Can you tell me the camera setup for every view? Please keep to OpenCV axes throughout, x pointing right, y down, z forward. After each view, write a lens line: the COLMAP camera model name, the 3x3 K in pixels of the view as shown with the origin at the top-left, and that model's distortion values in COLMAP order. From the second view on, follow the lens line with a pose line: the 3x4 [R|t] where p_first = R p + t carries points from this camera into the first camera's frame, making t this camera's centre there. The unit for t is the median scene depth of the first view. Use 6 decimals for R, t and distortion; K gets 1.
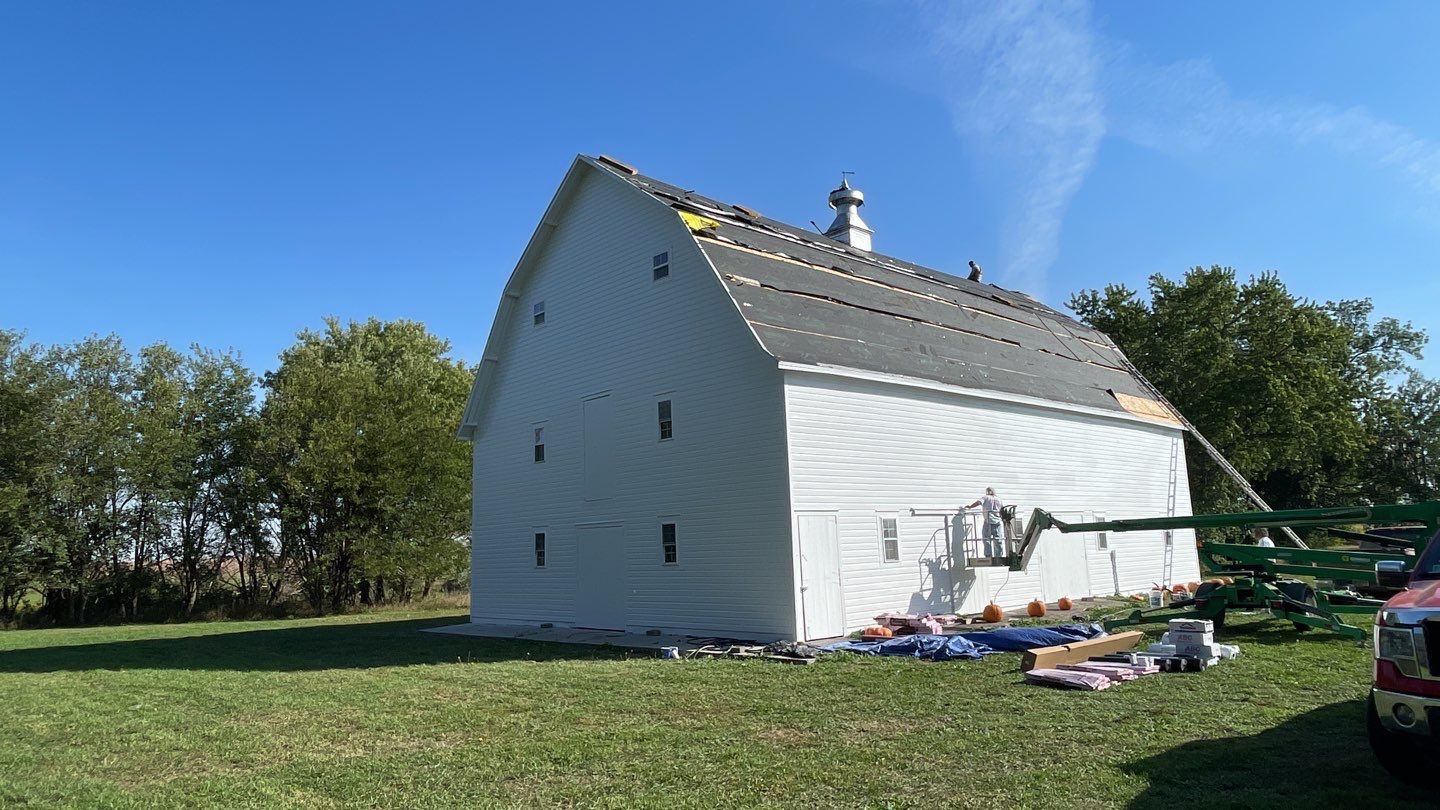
lens RADIAL K [[896.0, 0, 737.1], [0, 896.0, 377.4], [0, 0, 1]] dist [-0.034337, 0.000305]
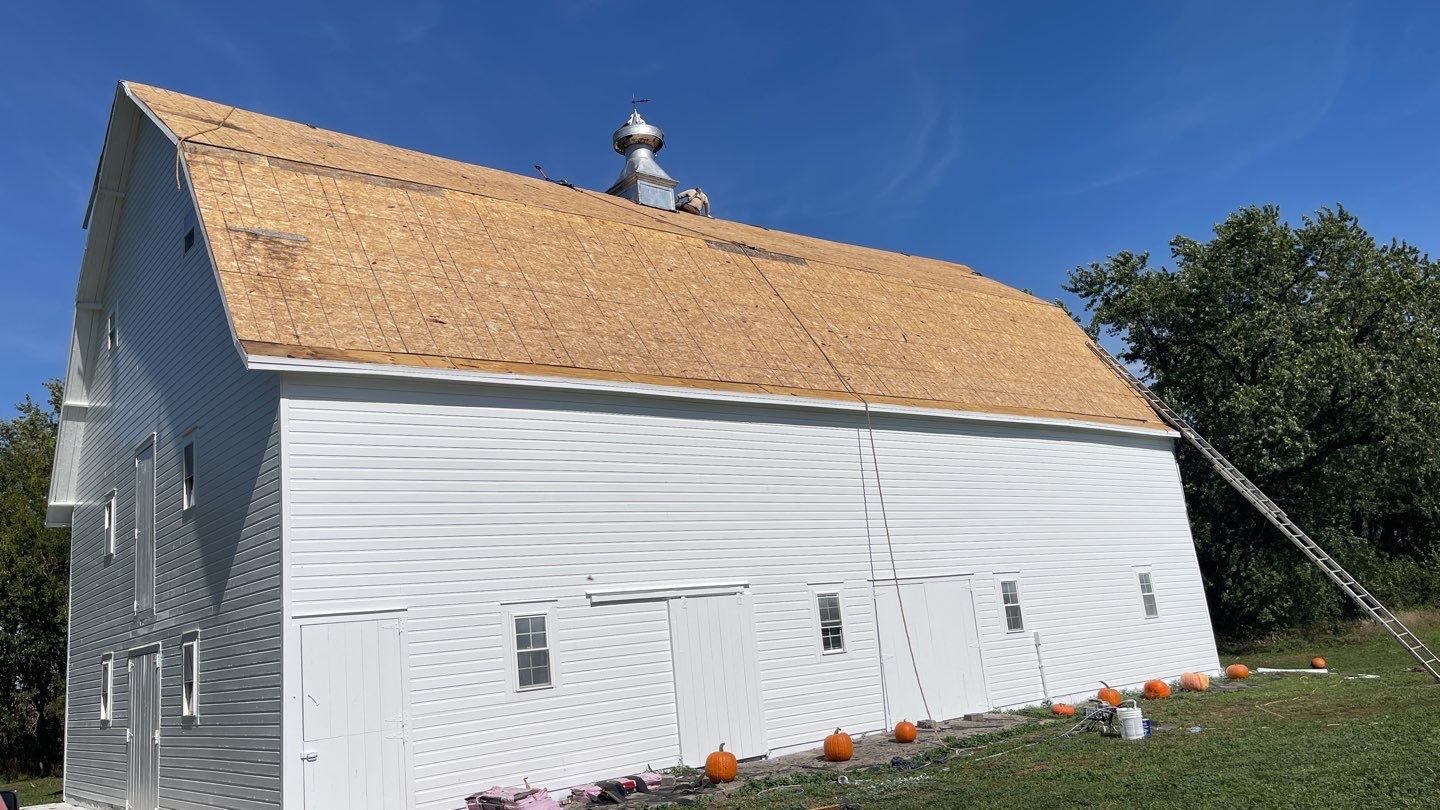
lens RADIAL K [[1056.3, 0, 715.3], [0, 1056.3, 407.1], [0, 0, 1]] dist [0.025540, 0.002580]
pose [[0.995044, -0.079336, -0.059937, 0.219870], [0.077904, 0.996625, -0.025865, 0.031181], [0.061787, 0.021067, 0.997867, 0.196492]]
